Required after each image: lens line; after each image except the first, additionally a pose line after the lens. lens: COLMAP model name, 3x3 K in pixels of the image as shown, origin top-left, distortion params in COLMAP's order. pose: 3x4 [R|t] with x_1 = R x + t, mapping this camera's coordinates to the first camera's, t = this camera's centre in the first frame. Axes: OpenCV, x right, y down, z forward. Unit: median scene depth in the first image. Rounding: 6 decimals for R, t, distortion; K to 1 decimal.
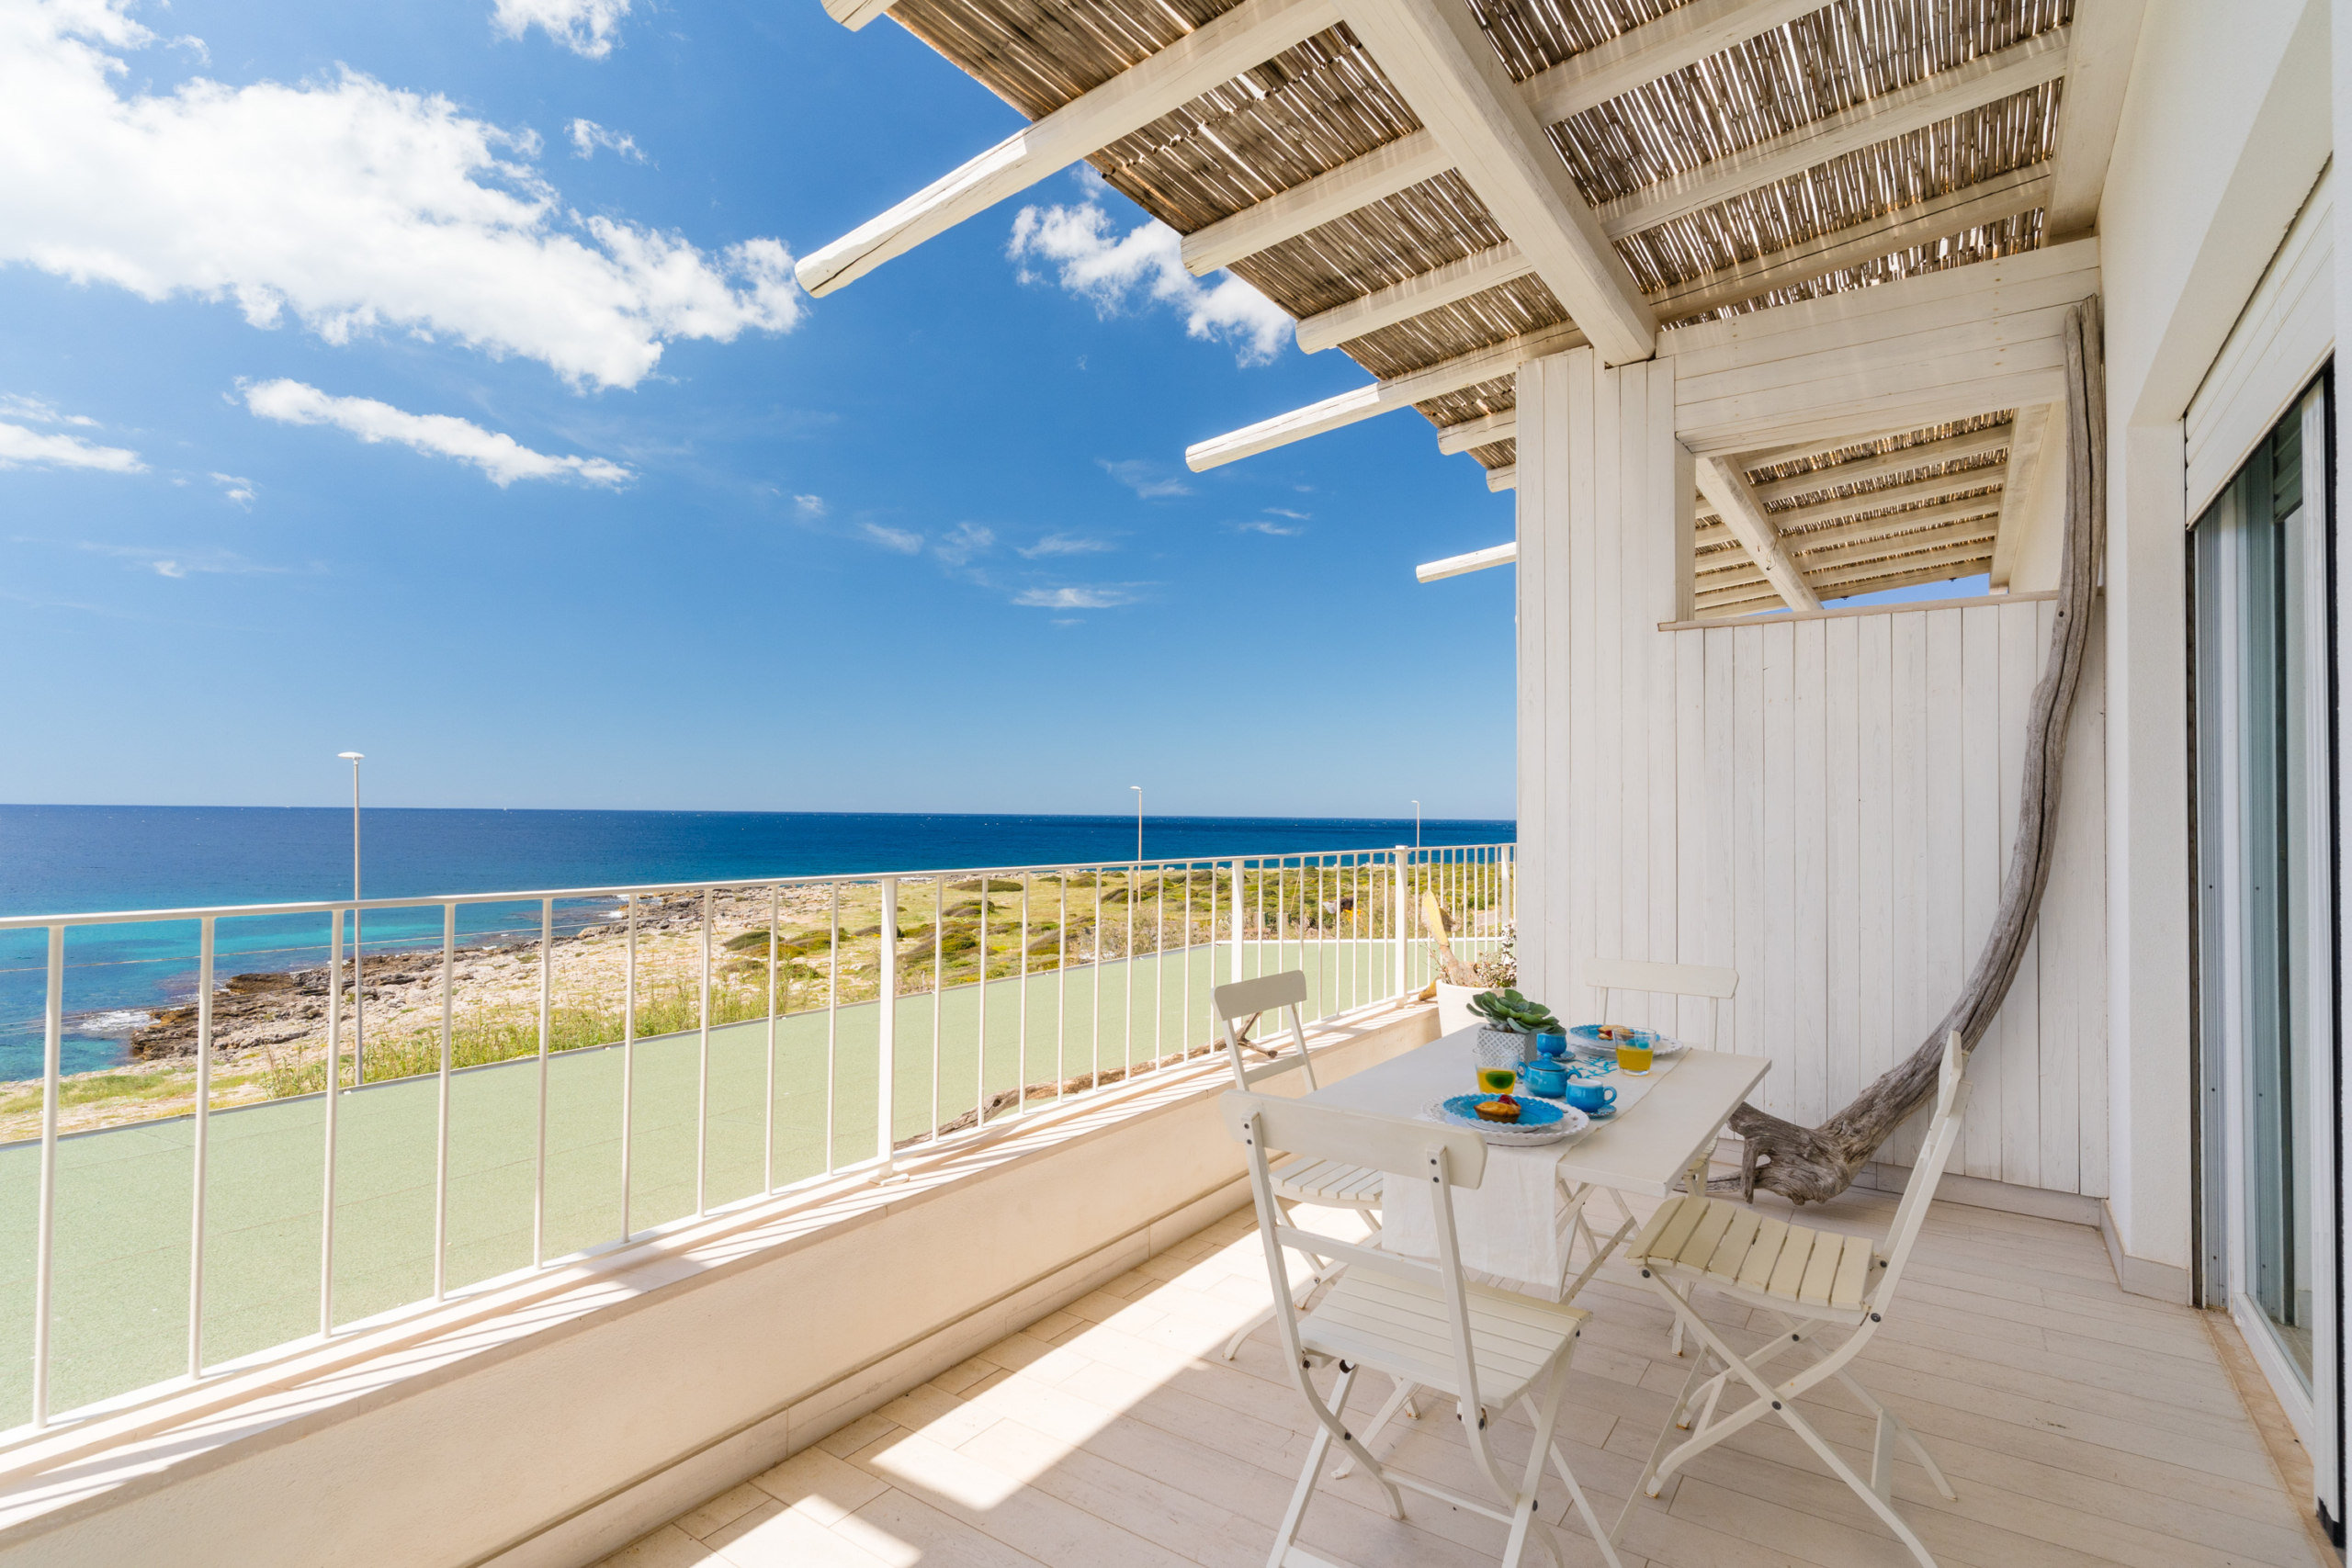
lens RADIAL K [[1143.6, 0, 1176.0], [0, 1143.6, 784.0], [0, 0, 1]] dist [-0.001922, -0.000456]
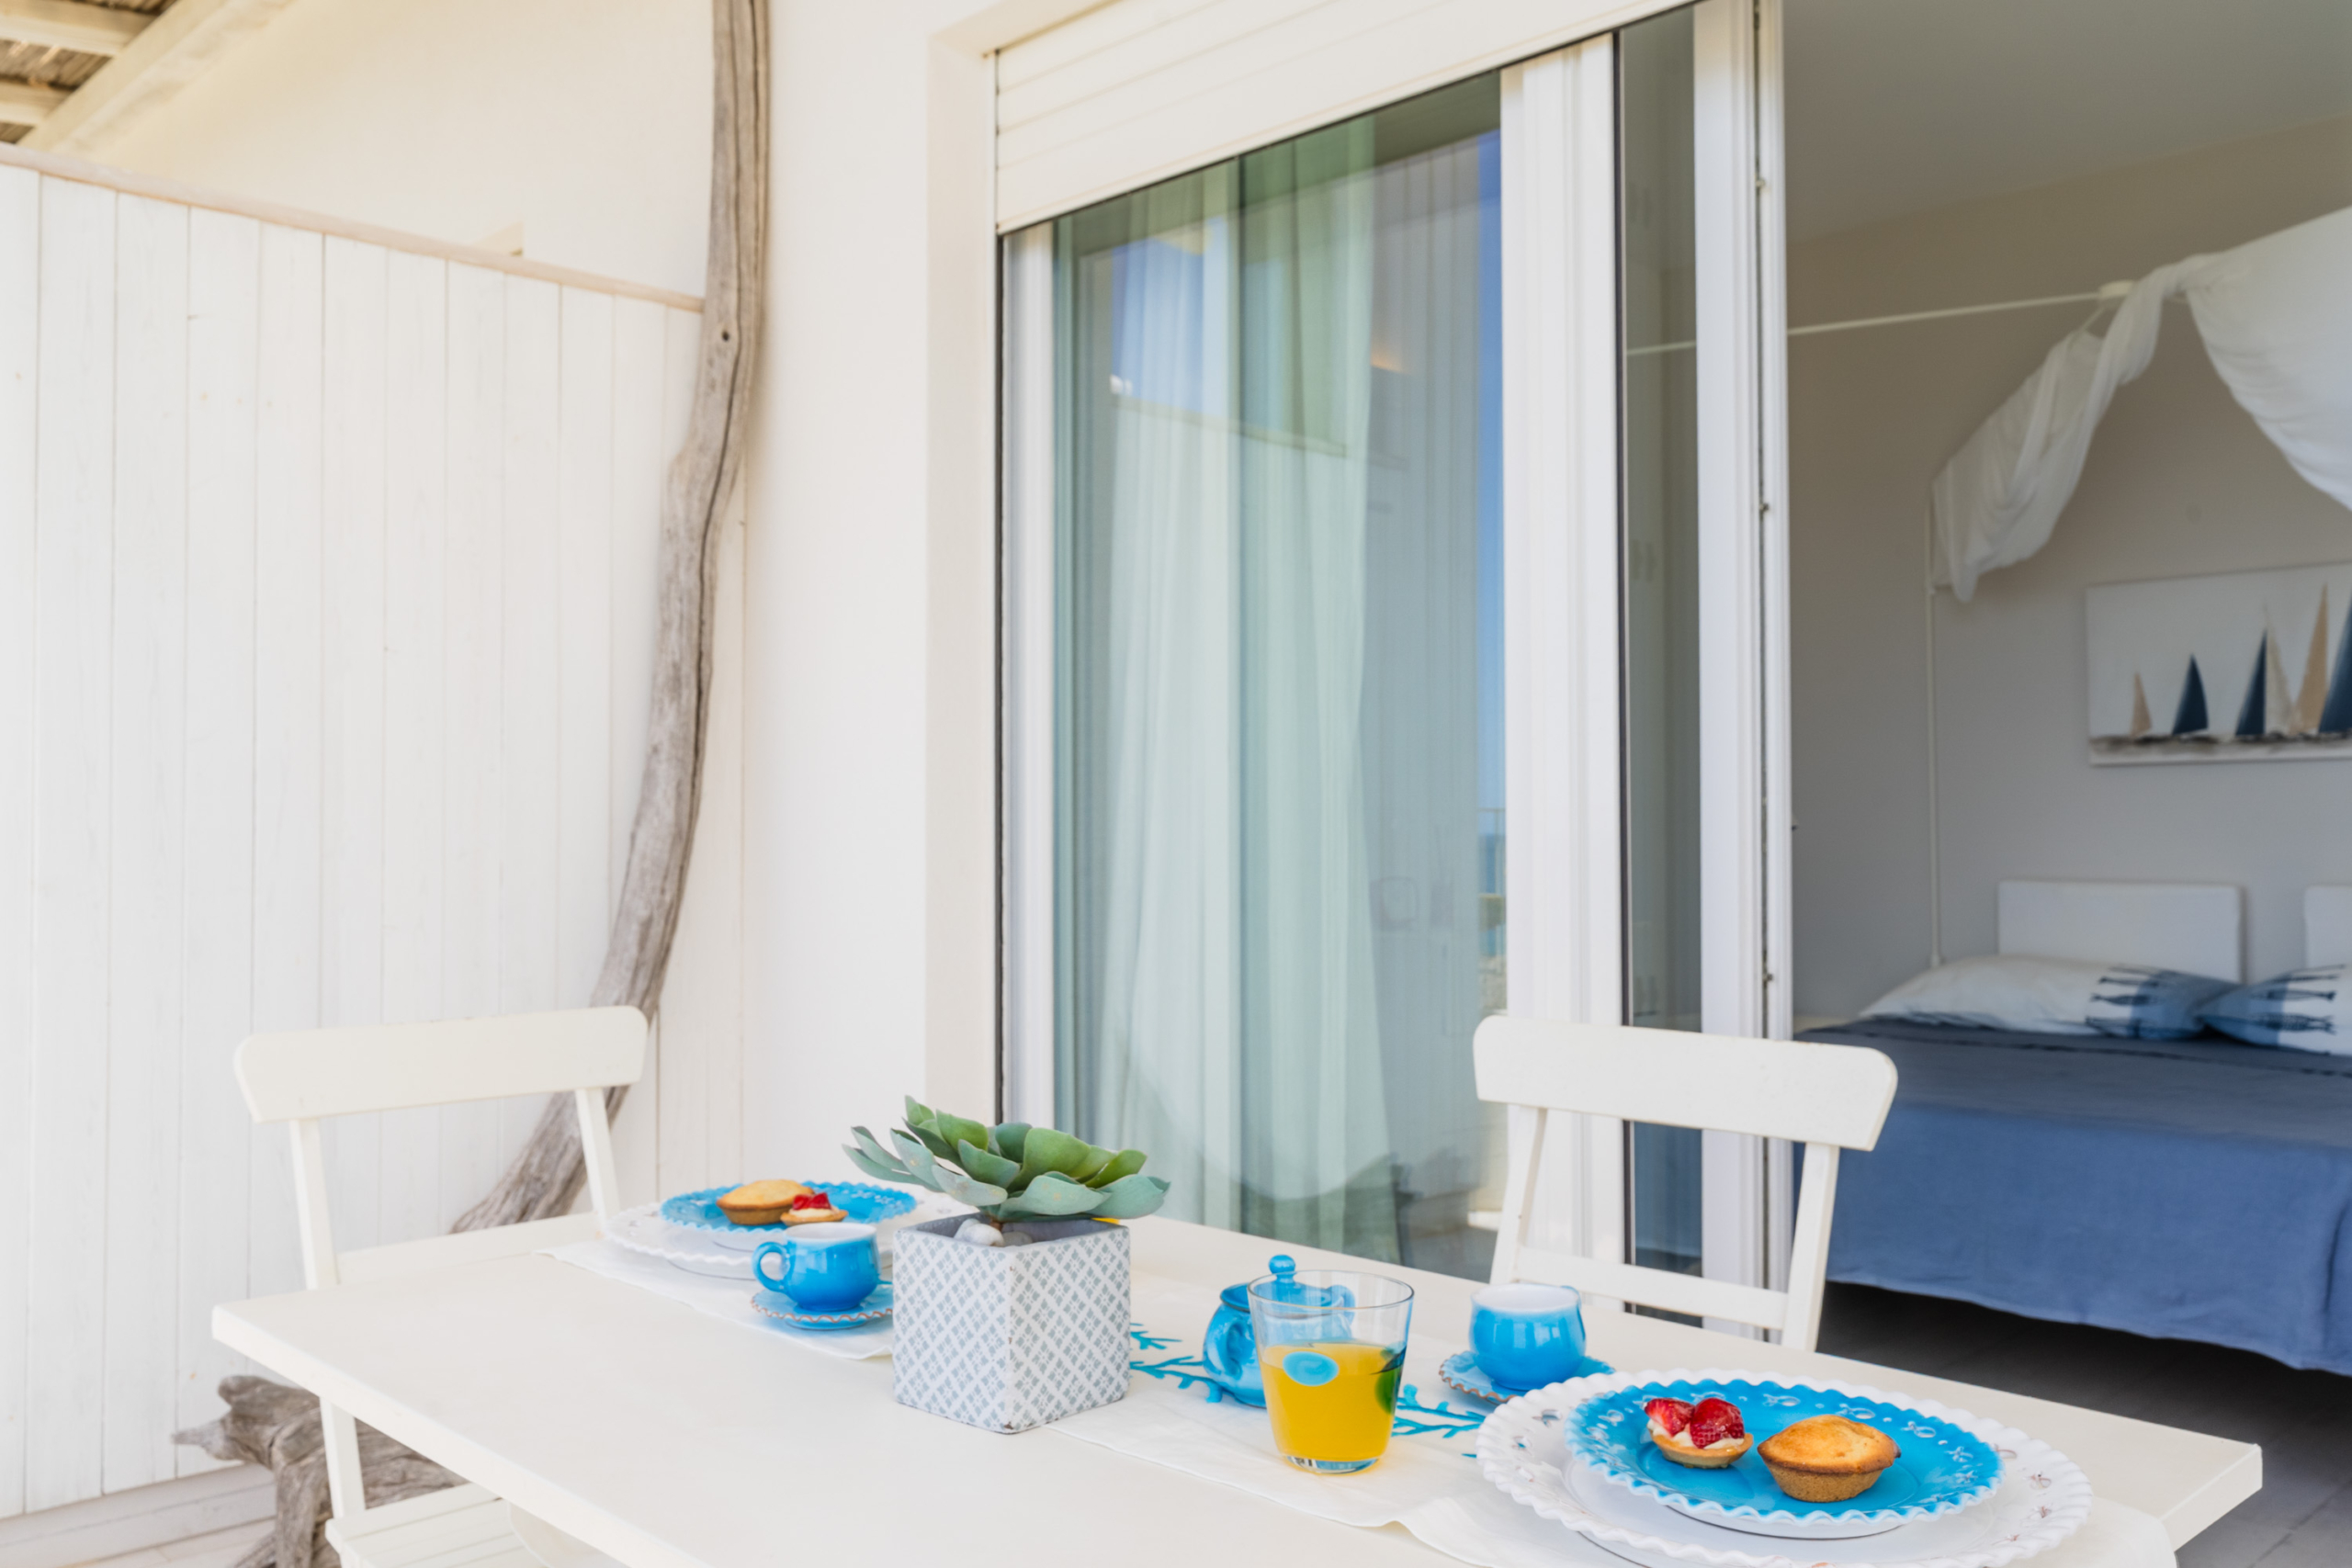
lens RADIAL K [[1874.7, 0, 1176.0], [0, 1874.7, 784.0], [0, 0, 1]] dist [0.001416, 0.000497]
pose [[0.171891, 0.013678, 0.985021, -0.095460], [-0.017672, 0.999786, -0.010799, 0.078195], [-0.984958, -0.015551, 0.172096, 0.615185]]
